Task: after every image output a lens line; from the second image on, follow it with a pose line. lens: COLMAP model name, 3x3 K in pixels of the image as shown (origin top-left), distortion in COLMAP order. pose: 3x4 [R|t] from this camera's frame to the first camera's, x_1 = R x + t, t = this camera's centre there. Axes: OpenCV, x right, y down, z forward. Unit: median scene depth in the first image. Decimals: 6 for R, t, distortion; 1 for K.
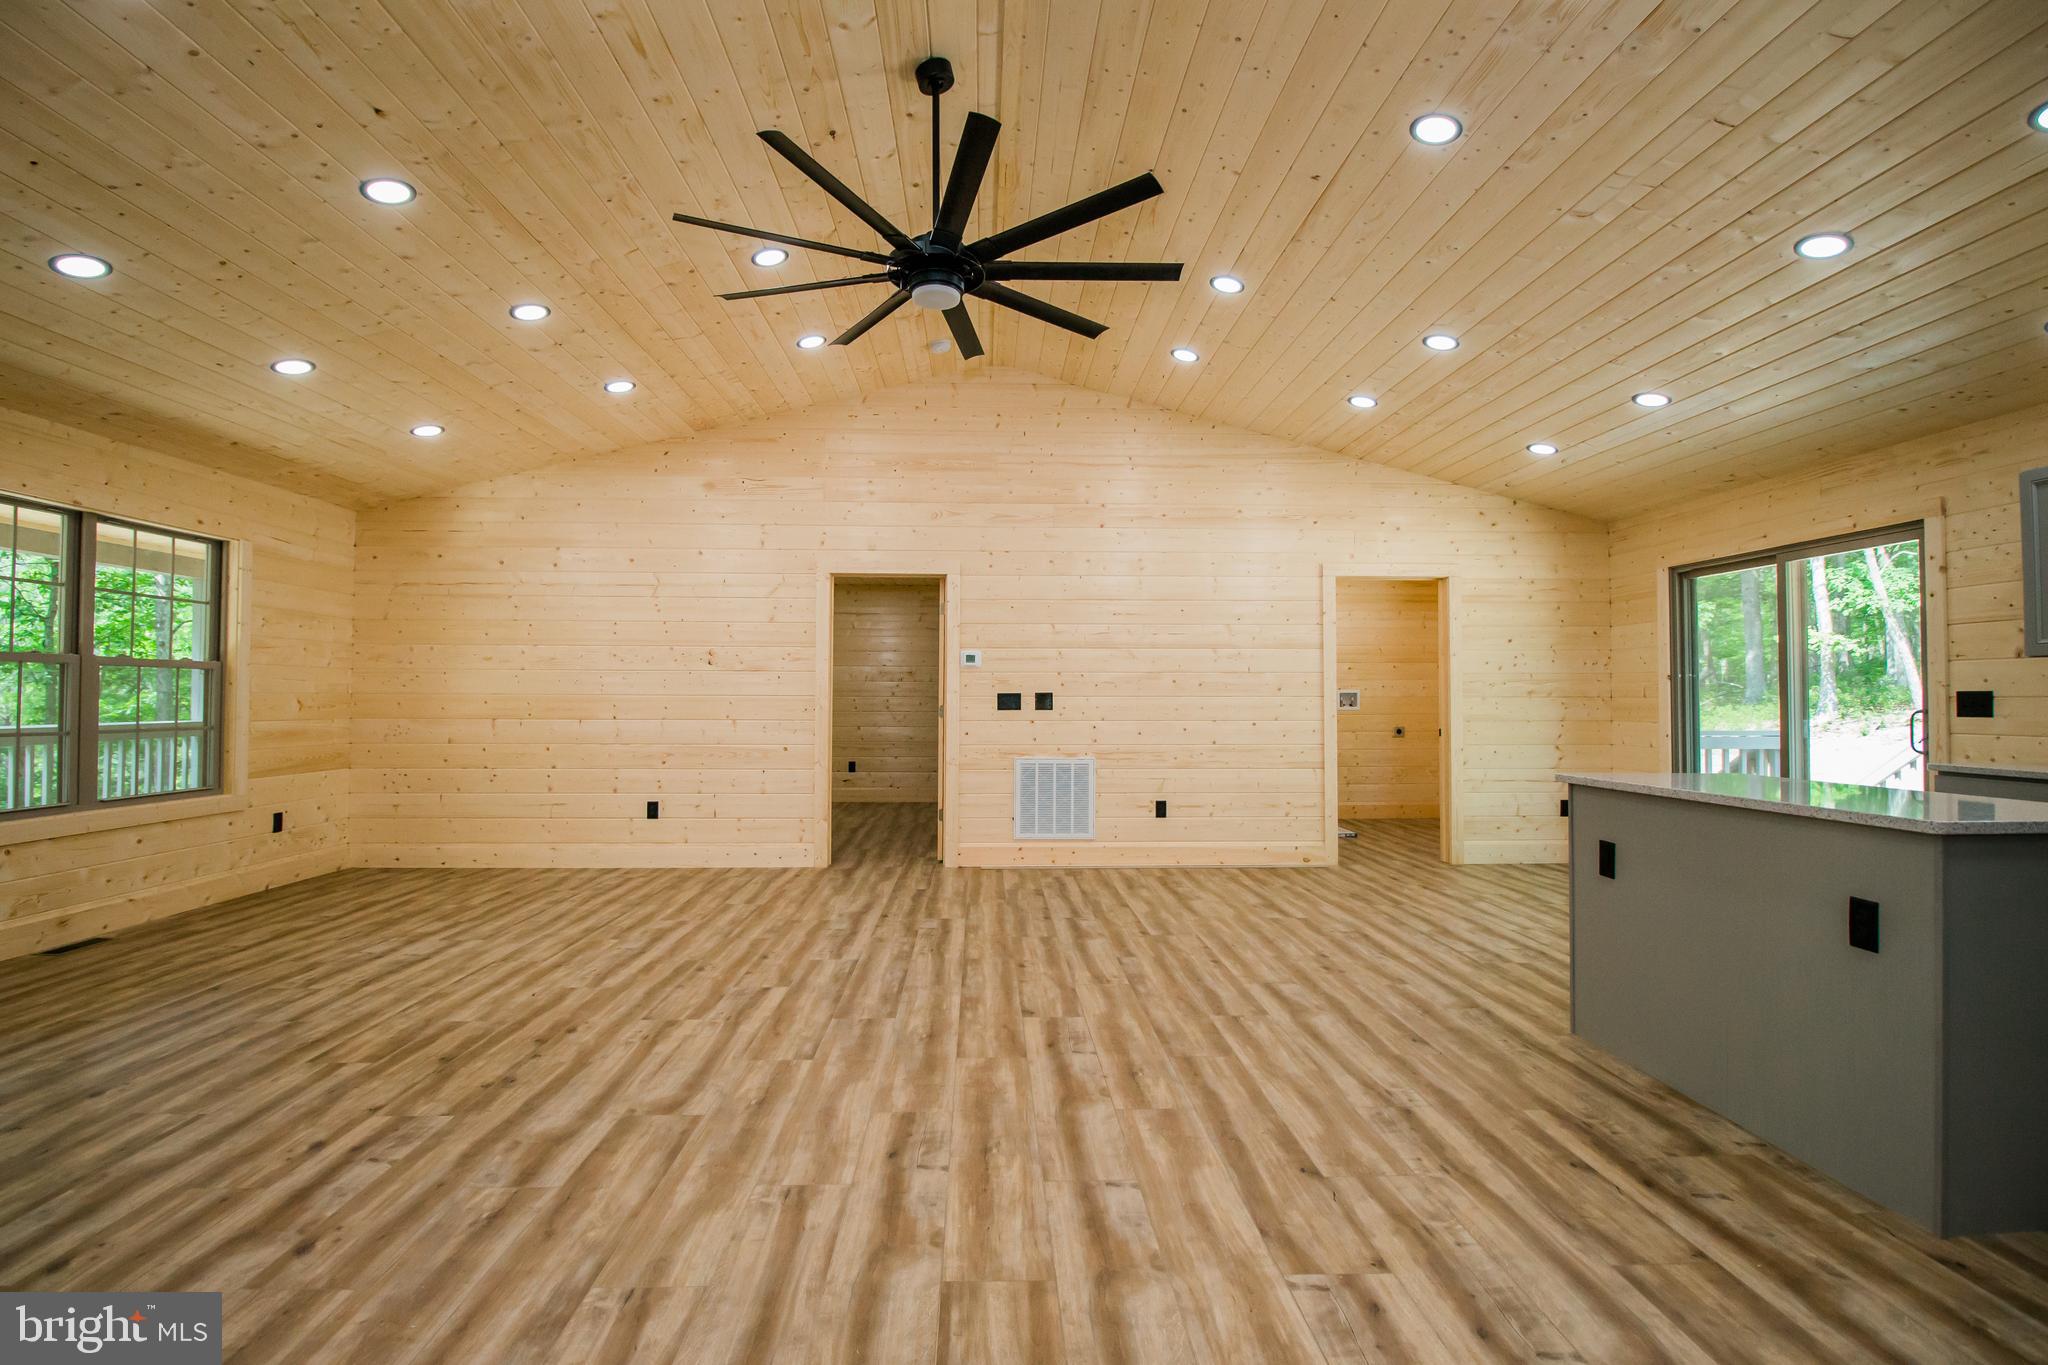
lens RADIAL K [[968.4, 0, 1016.5], [0, 968.4, 677.1], [0, 0, 1]] dist [0.000744, -0.014338]
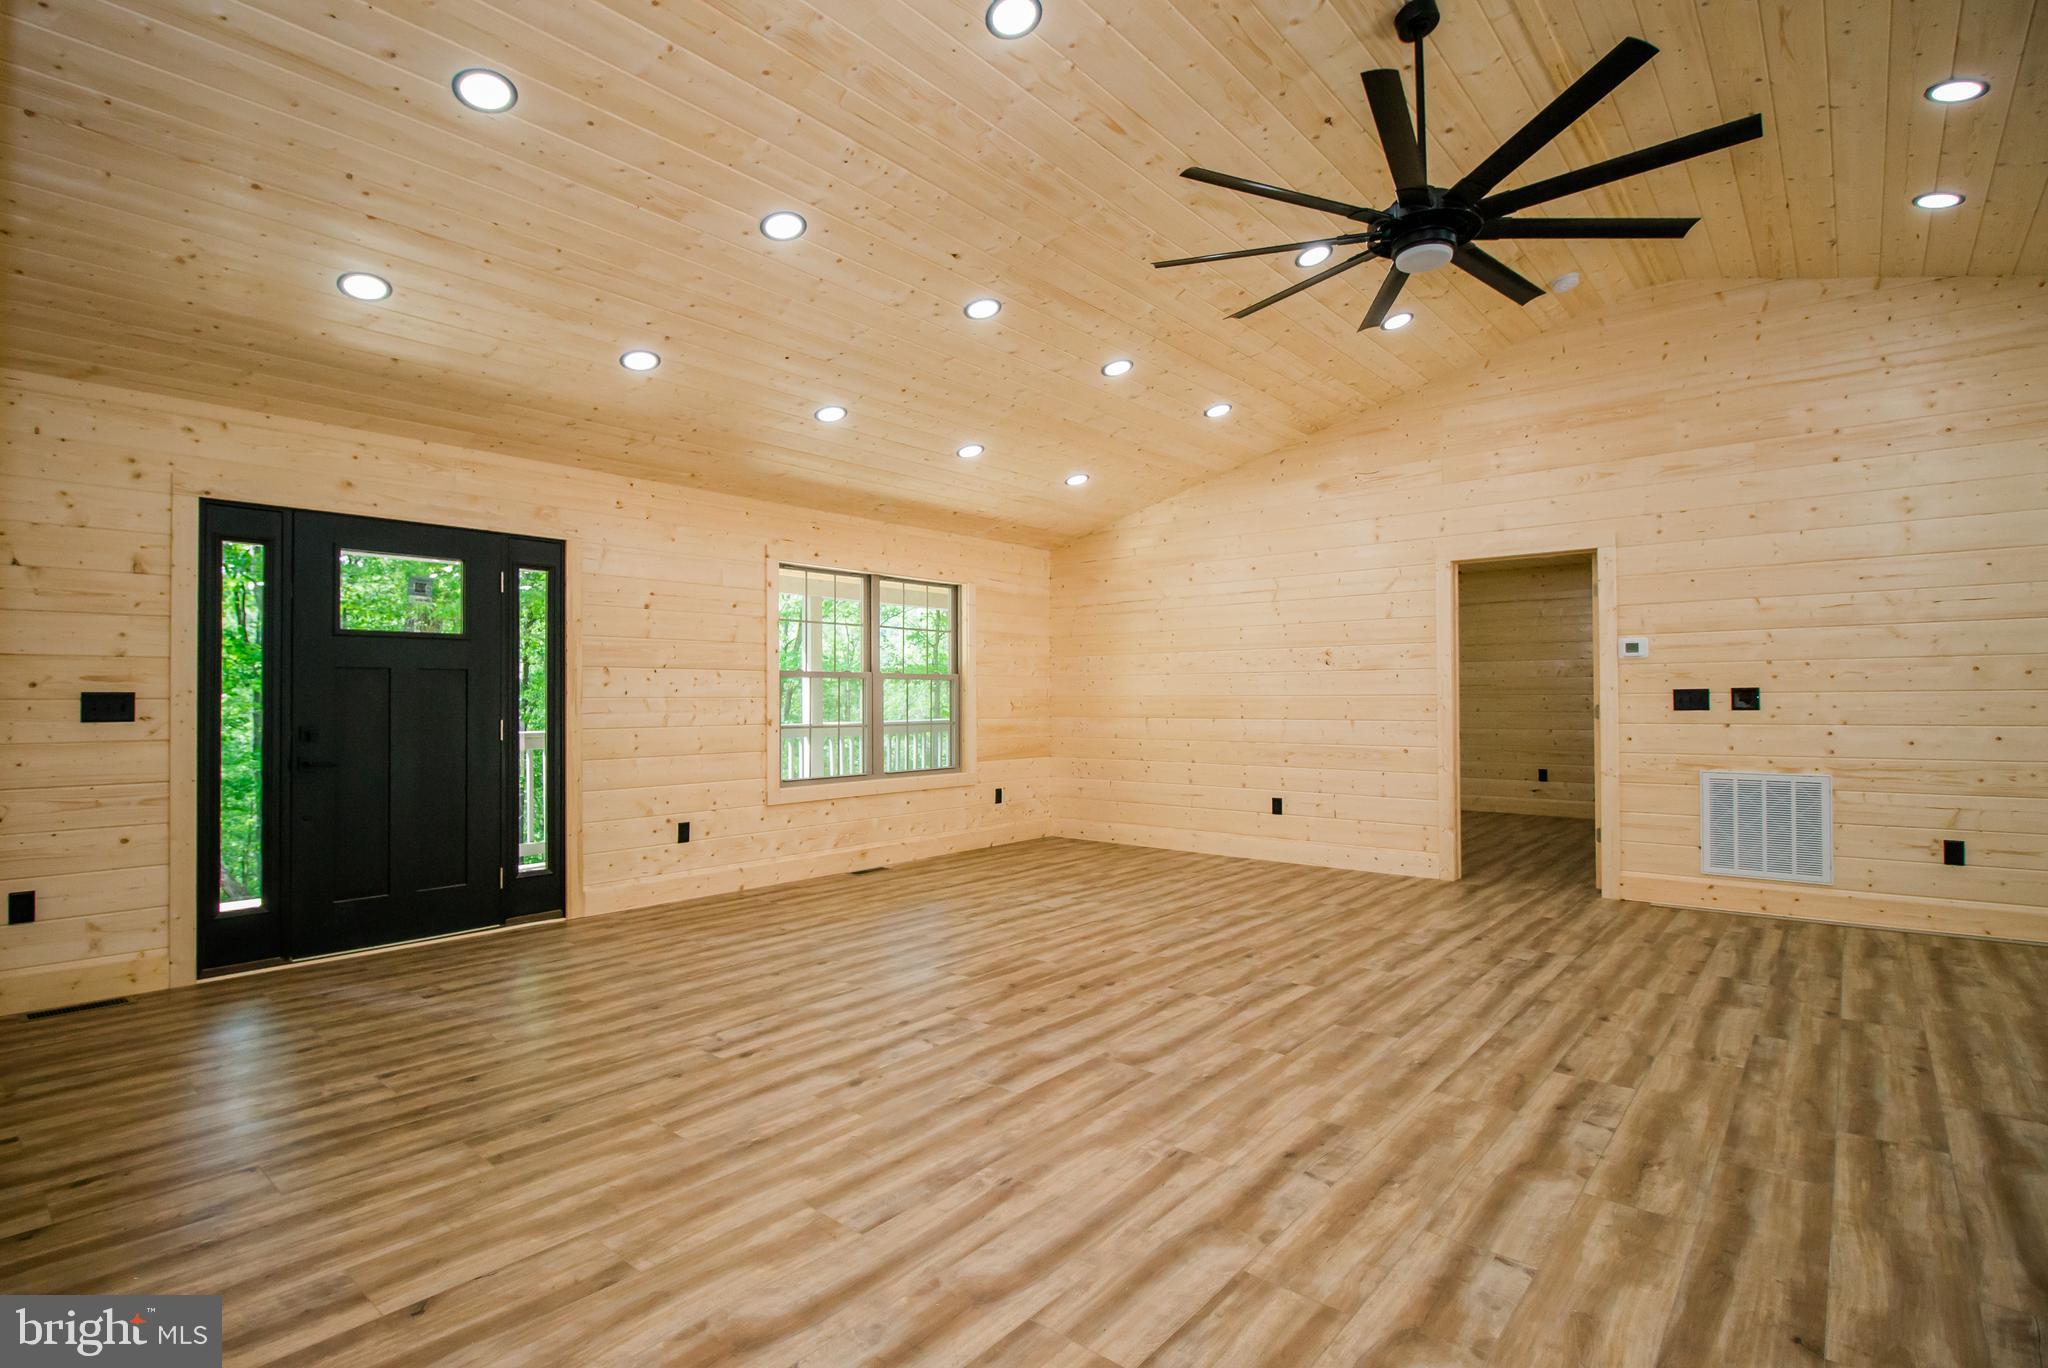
lens RADIAL K [[984.9, 0, 990.8], [0, 984.9, 678.8], [0, 0, 1]] dist [0.000422, -0.014604]
pose [[0.725906, -0.021221, -0.687466, 0.203466], [0.022352, 0.999724, -0.007258, 0.001873], [0.687430, -0.010097, 0.726180, 0.032649]]
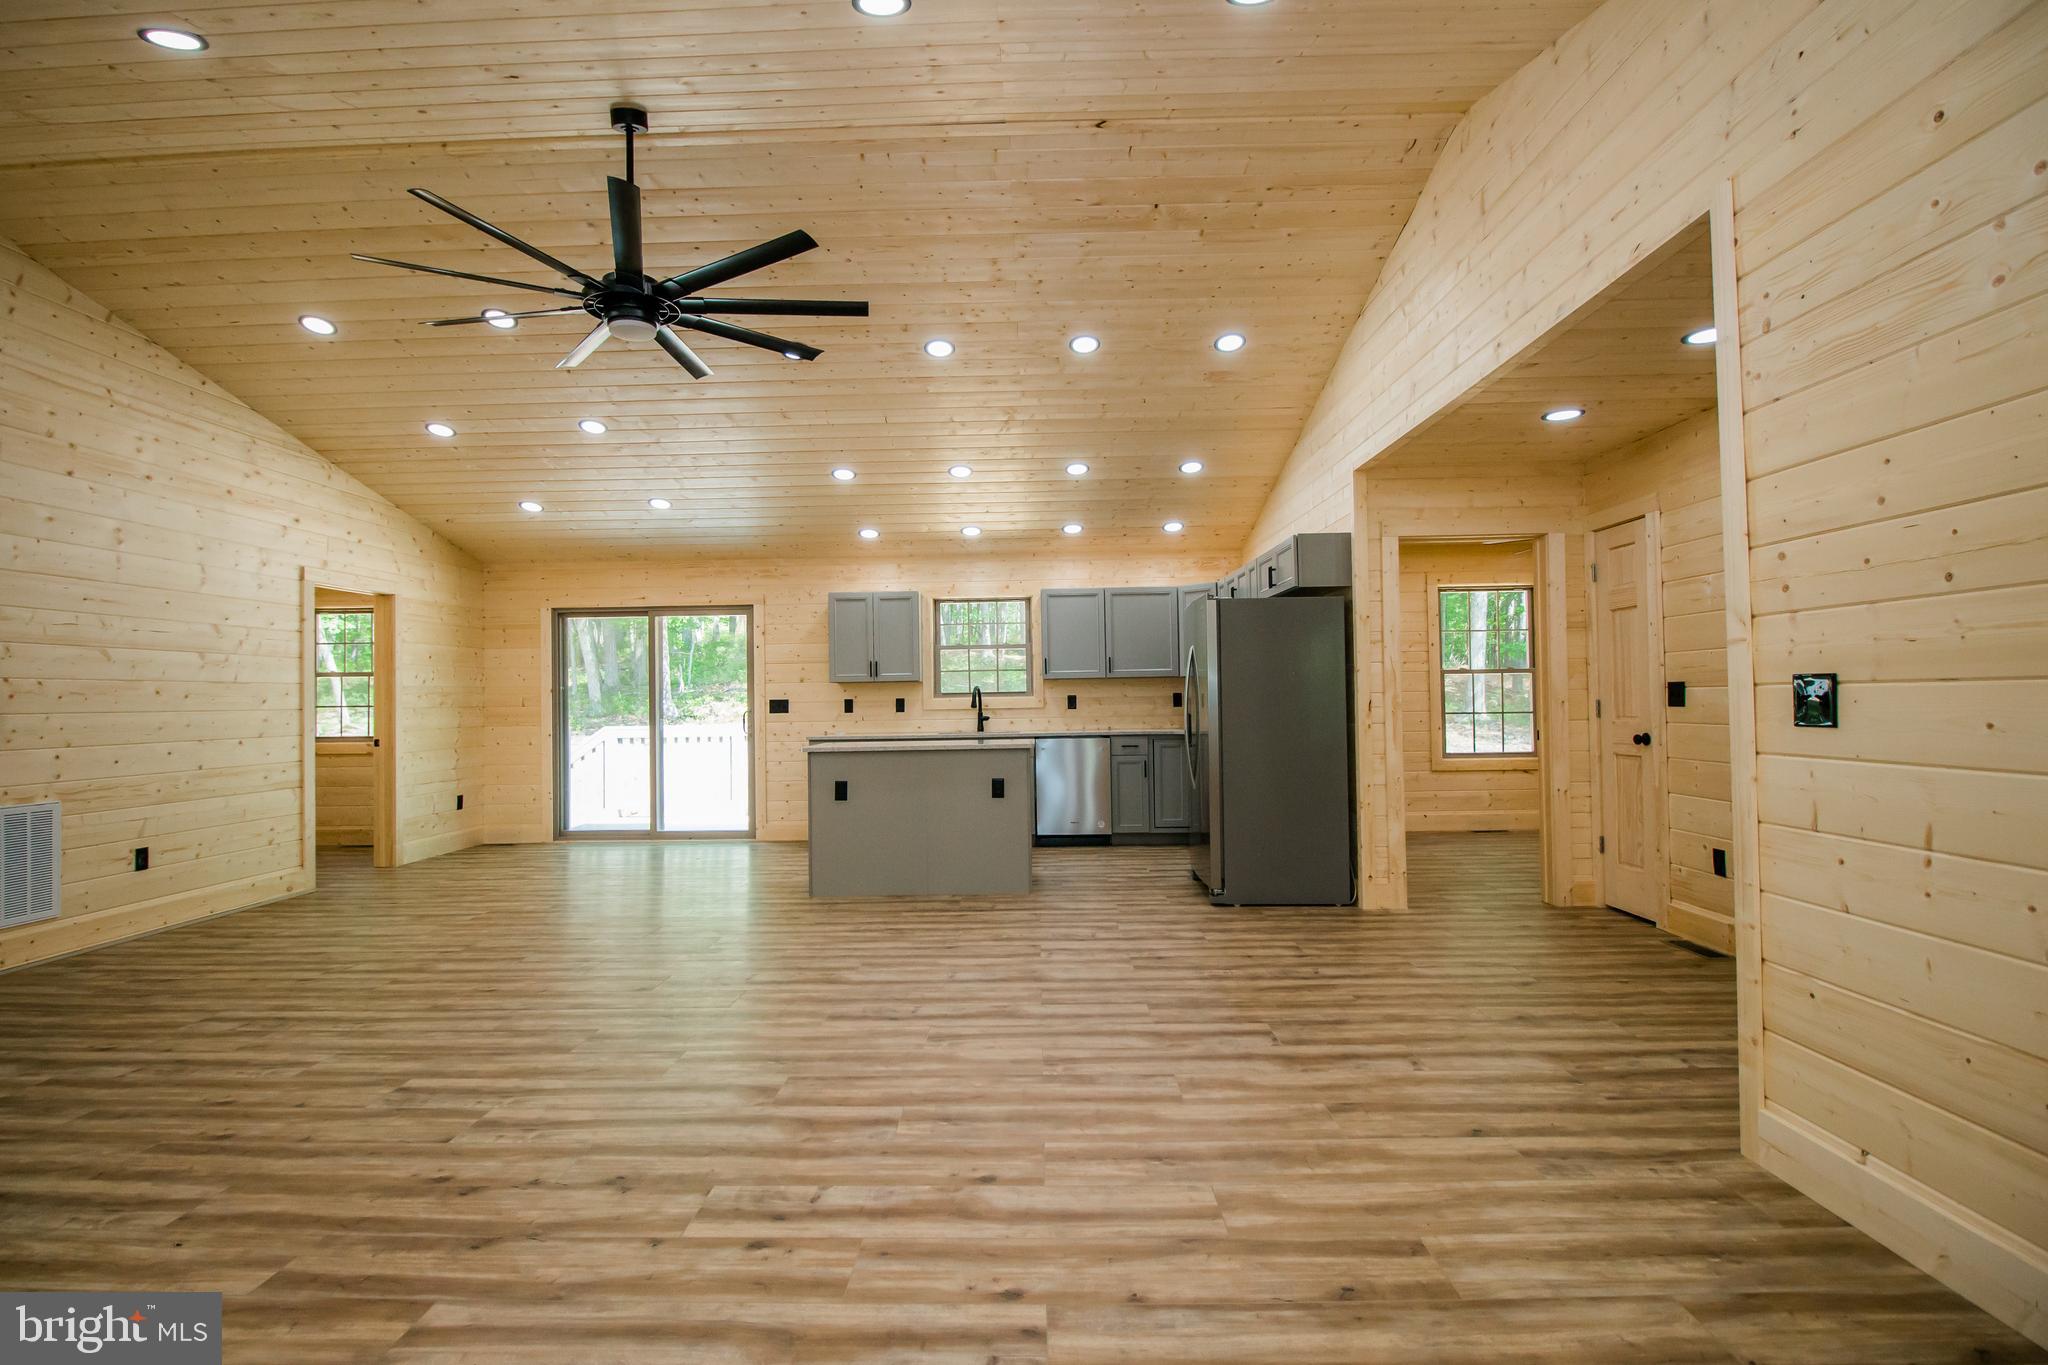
lens RADIAL K [[968.4, 0, 1016.5], [0, 968.4, 677.1], [0, 0, 1]] dist [0.000744, -0.014338]
pose [[0.057777, 0.019804, 0.998133, -0.901315], [-0.005703, 0.999793, -0.019507, 0.005083], [-0.998313, -0.004566, 0.057878, 0.420401]]
